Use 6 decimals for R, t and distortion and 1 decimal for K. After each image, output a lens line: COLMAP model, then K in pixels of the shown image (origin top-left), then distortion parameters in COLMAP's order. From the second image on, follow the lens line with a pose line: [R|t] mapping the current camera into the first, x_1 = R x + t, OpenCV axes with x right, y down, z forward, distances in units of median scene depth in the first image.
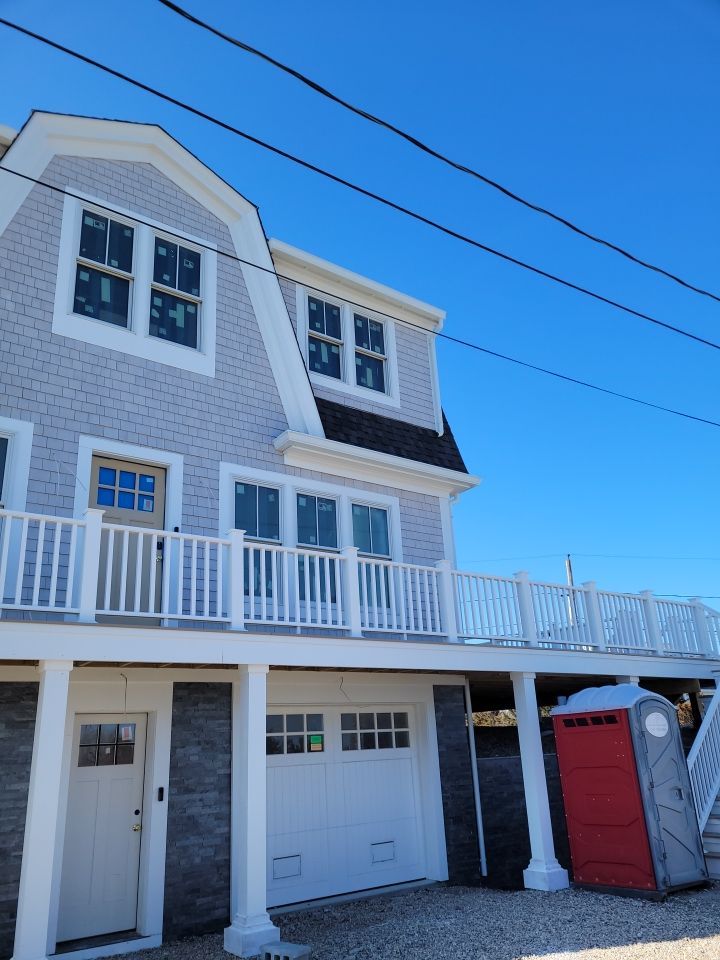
lens RADIAL K [[734.6, 0, 369.4], [0, 734.6, 487.8], [0, 0, 1]] dist [0.044791, -0.025197]
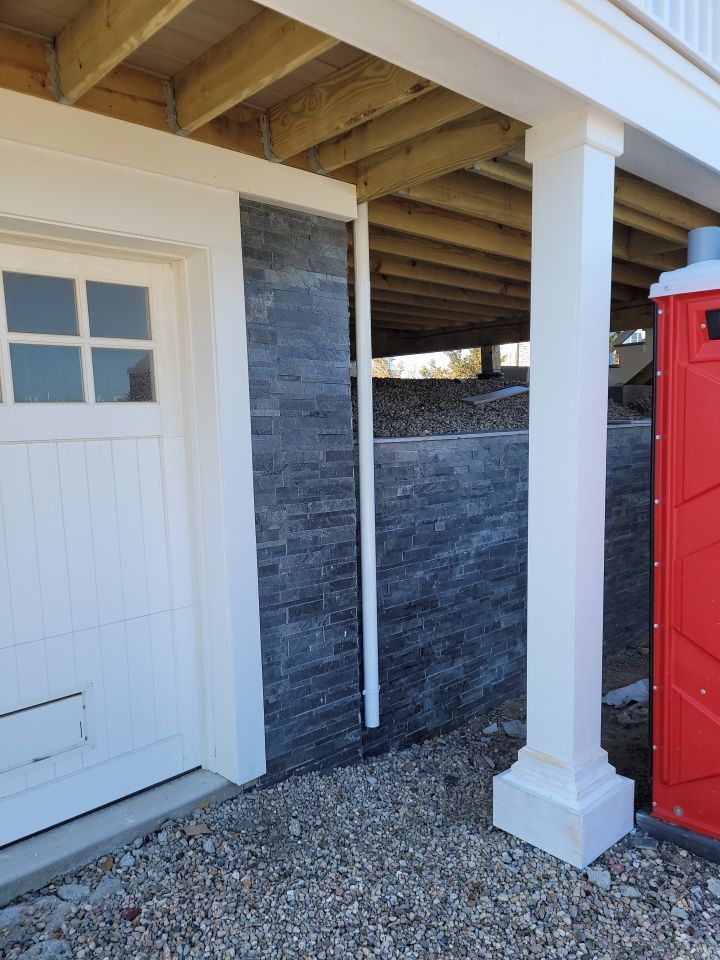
lens RADIAL K [[734.6, 0, 362.6], [0, 734.6, 484.2], [0, 0, 1]] dist [0.044791, -0.025197]
pose [[0.992732, 0.018164, 0.118969, 0.098993], [-0.065895, 0.909236, 0.411033, 0.244182], [-0.100705, -0.415885, 0.903824, 0.682034]]
